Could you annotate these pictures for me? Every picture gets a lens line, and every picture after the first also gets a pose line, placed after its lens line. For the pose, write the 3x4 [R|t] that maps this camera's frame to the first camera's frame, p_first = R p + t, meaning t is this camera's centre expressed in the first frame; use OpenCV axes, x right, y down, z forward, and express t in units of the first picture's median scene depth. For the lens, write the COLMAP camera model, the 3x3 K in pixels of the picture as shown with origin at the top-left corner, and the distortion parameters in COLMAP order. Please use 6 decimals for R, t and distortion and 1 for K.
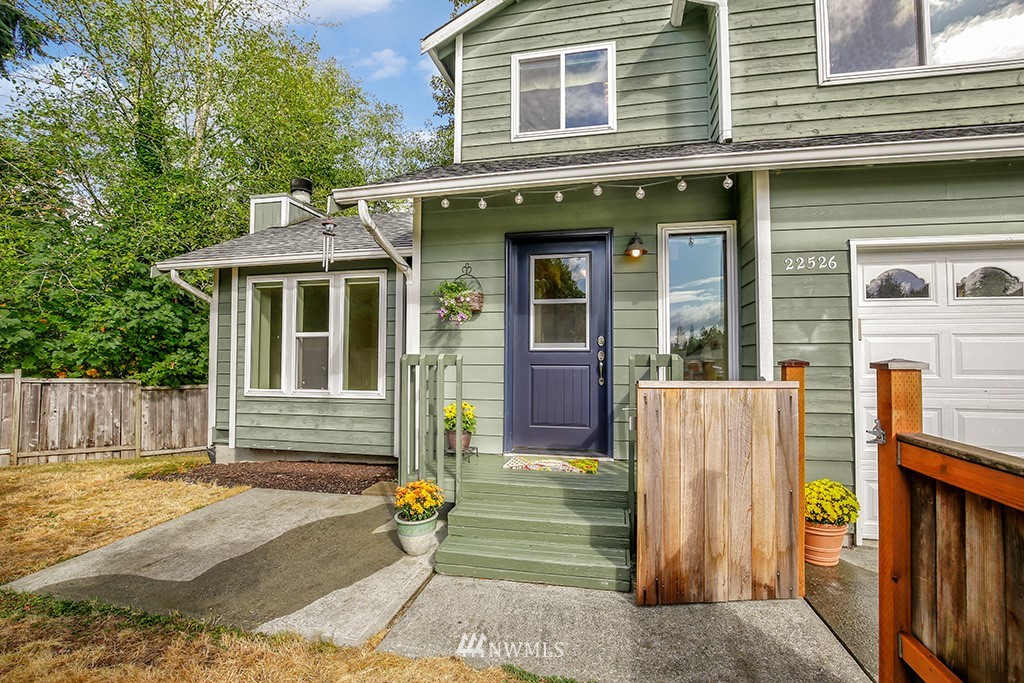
lens RADIAL K [[475.6, 0, 512.0], [0, 475.6, 341.5], [0, 0, 1]] dist [-0.025614, -0.000102]
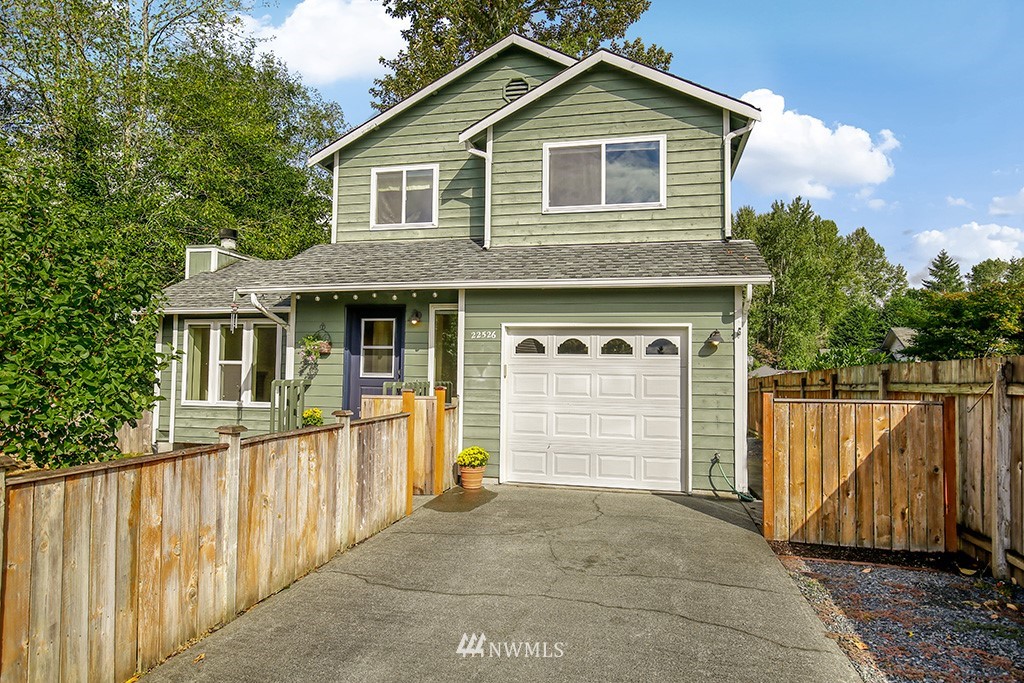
lens RADIAL K [[629.1, 0, 512.0], [0, 629.1, 341.5], [0, 0, 1]] dist [-0.001155, -0.000087]
pose [[0.999838, 0.010773, -0.014403, 0.468728], [-0.010963, 0.999853, -0.013196, -0.064532], [0.014259, 0.013352, 0.999809, -0.913180]]
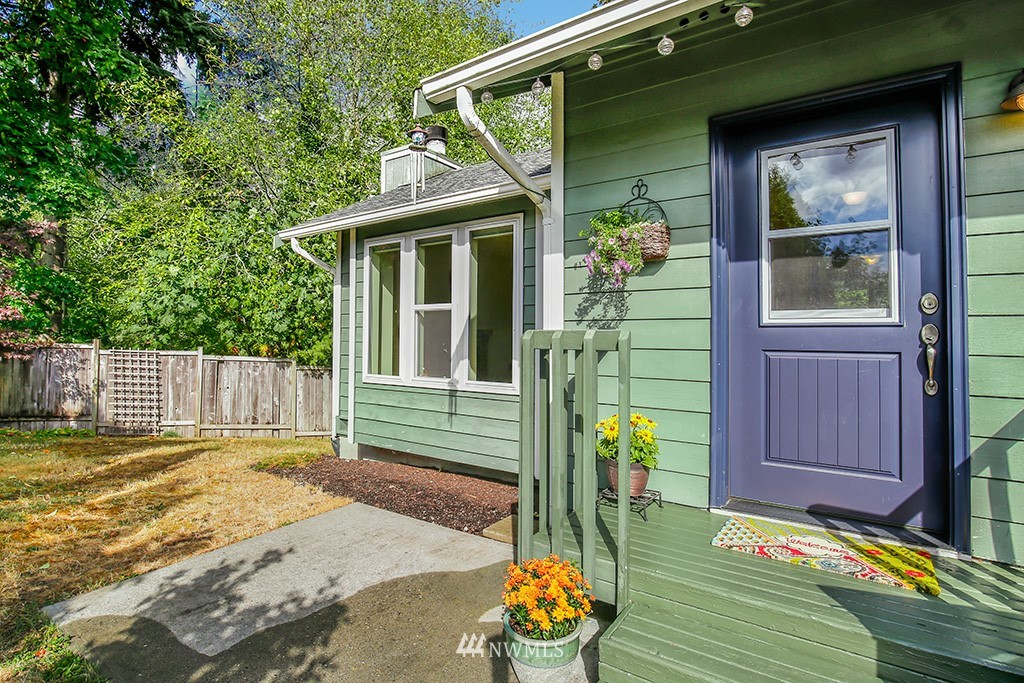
lens RADIAL K [[526.9, 0, 451.5], [0, 526.9, 322.3], [0, 0, 1]] dist [-0.031194, -0.000042]
pose [[0.899707, -0.008446, -0.436413, -0.017538], [0.010155, 0.999947, 0.001583, 0.009572], [0.436376, -0.005856, 0.899745, 0.244213]]
